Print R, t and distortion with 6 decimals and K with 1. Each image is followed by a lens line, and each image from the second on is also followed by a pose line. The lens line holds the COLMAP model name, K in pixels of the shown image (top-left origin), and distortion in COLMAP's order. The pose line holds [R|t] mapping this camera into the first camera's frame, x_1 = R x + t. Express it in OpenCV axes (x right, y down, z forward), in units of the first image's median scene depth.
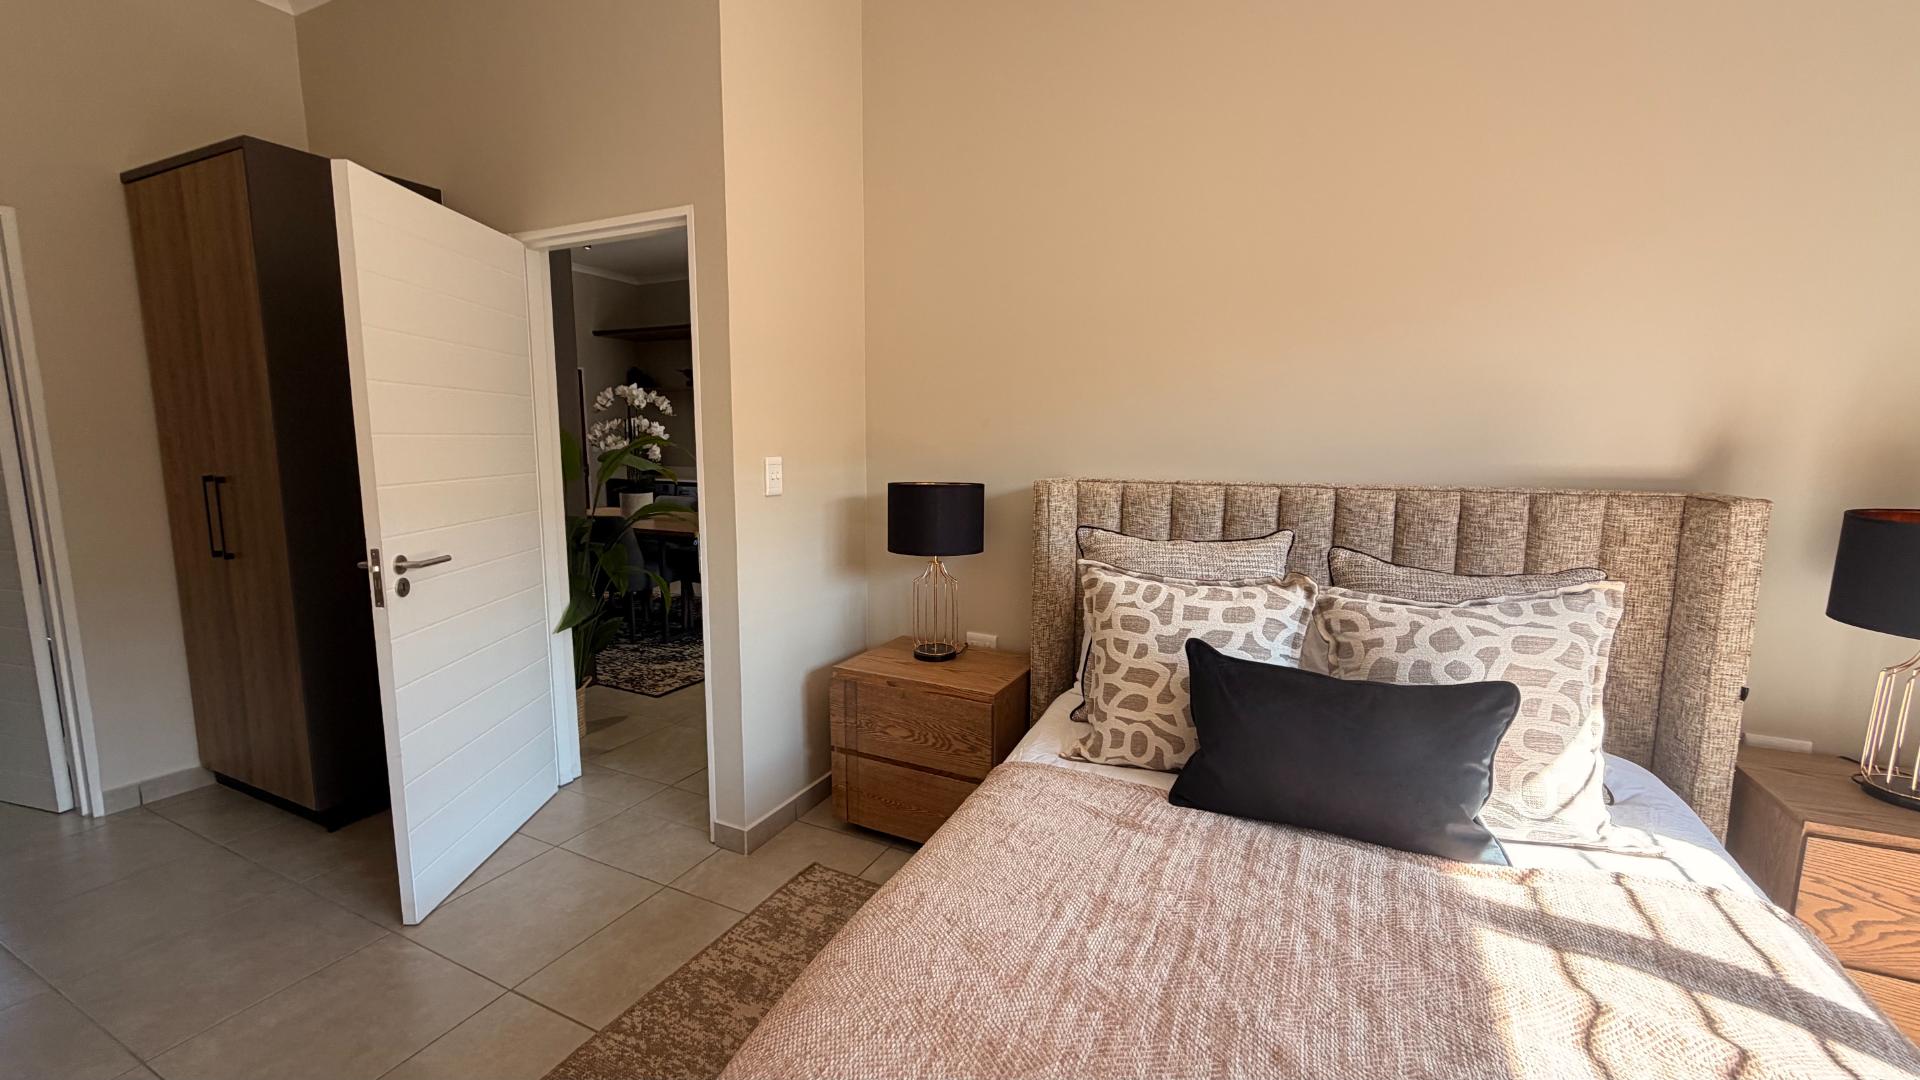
lens RADIAL K [[764.4, 0, 959.6], [0, 764.4, 546.0], [0, 0, 1]] dist [-0.001012, 0.000717]
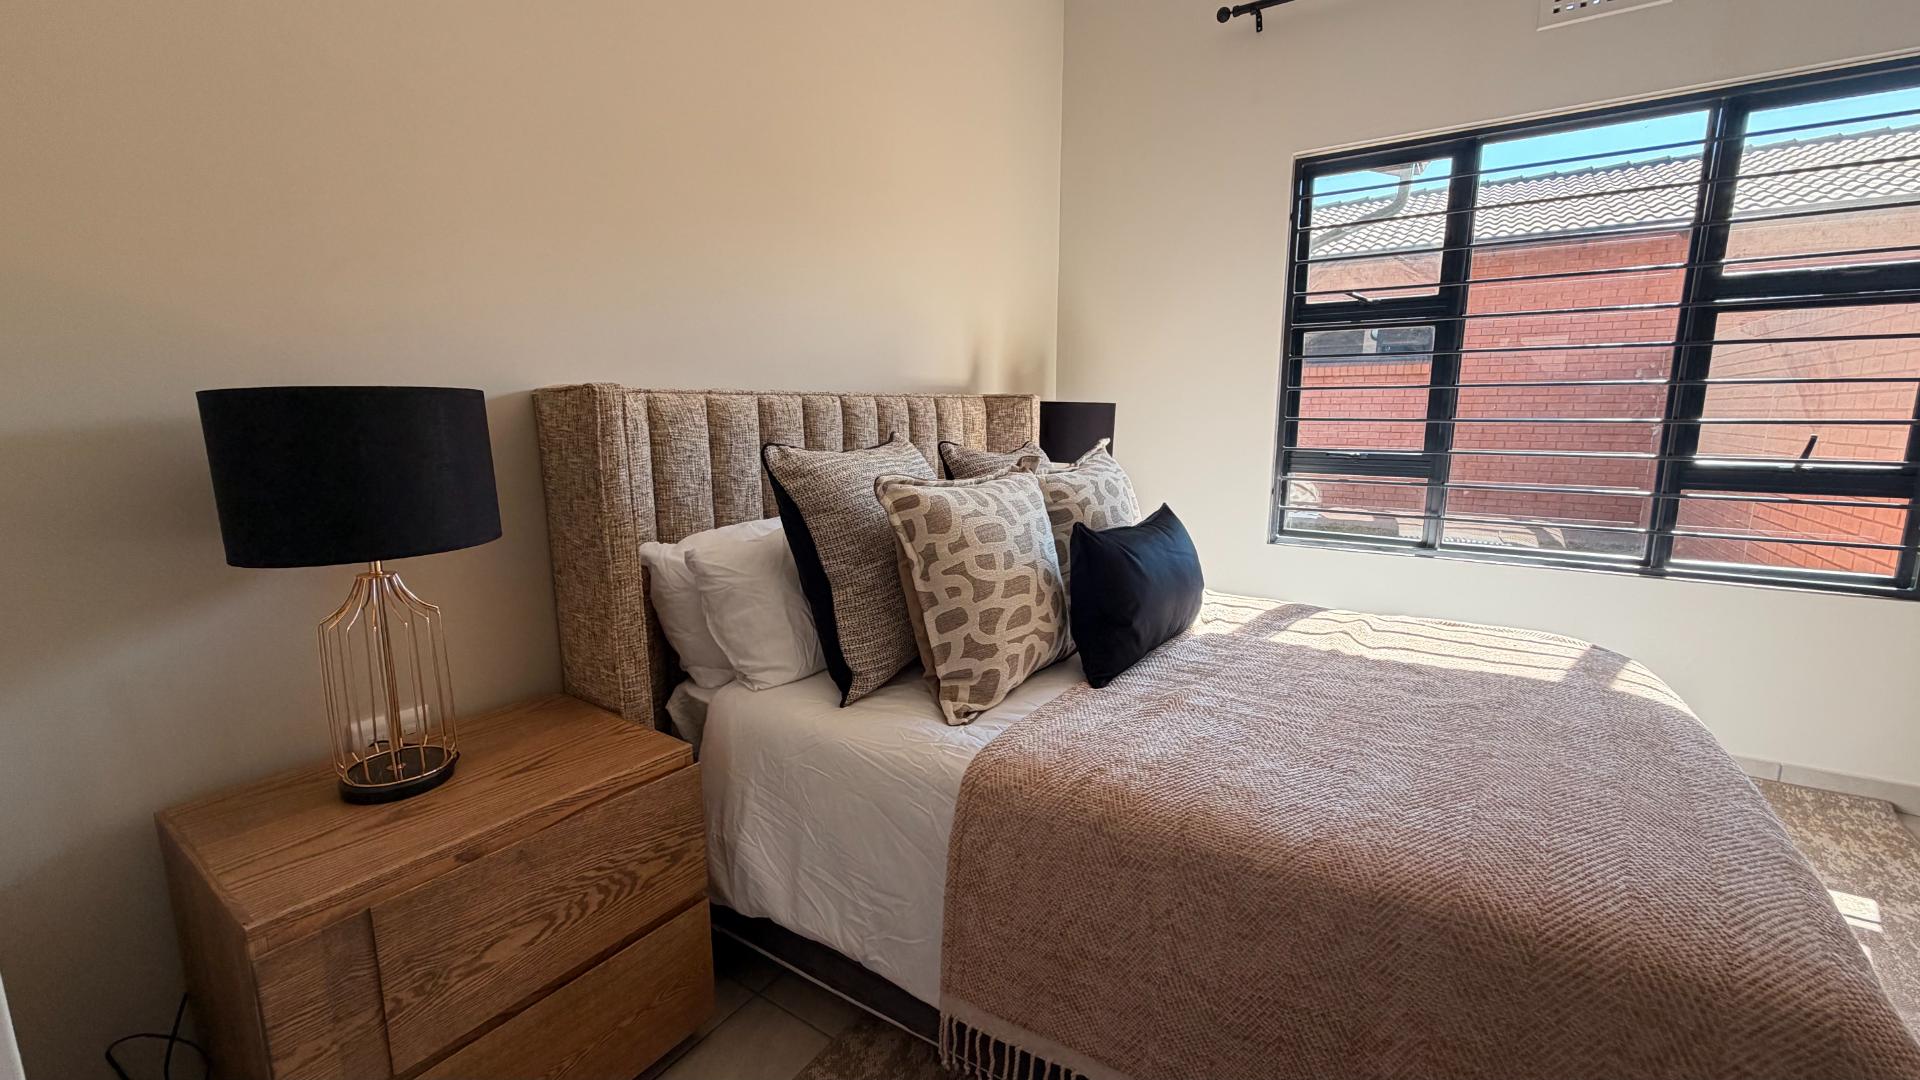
lens RADIAL K [[764.4, 0, 960.3], [0, 764.4, 543.0], [0, 0, 1]] dist [-0.001012, 0.000717]
pose [[0.128158, -0.175056, 0.976182, -0.613401], [0.139071, 0.977745, 0.157079, -0.027606], [-0.981954, 0.115628, 0.149651, 0.895101]]
